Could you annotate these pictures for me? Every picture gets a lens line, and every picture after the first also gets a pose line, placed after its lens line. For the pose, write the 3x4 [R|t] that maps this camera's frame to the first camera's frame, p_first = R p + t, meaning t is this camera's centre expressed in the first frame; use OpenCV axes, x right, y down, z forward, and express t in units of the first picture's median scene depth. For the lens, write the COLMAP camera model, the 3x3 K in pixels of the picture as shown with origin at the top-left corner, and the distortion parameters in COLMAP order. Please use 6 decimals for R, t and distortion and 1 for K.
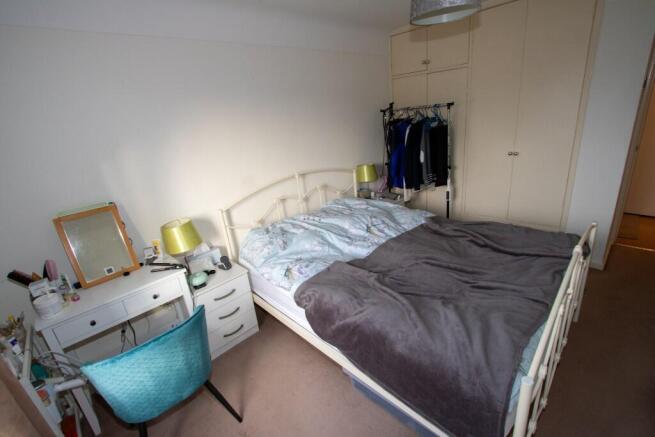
lens RADIAL K [[304.4, 0, 328.0], [0, 304.4, 219.1], [0, 0, 1]] dist [-0.003542, 0.000511]
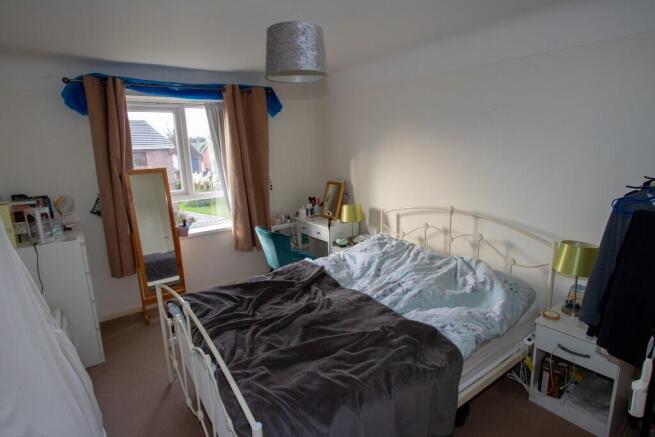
lens RADIAL K [[360.7, 0, 327.8], [0, 360.7, 220.0], [0, 0, 1]] dist [0.000179, 0.000004]
pose [[-0.098314, 0.317929, -0.943004, 0.908407], [-0.304817, 0.892427, 0.332656, -0.348840], [0.947323, 0.320148, 0.009171, 0.650143]]
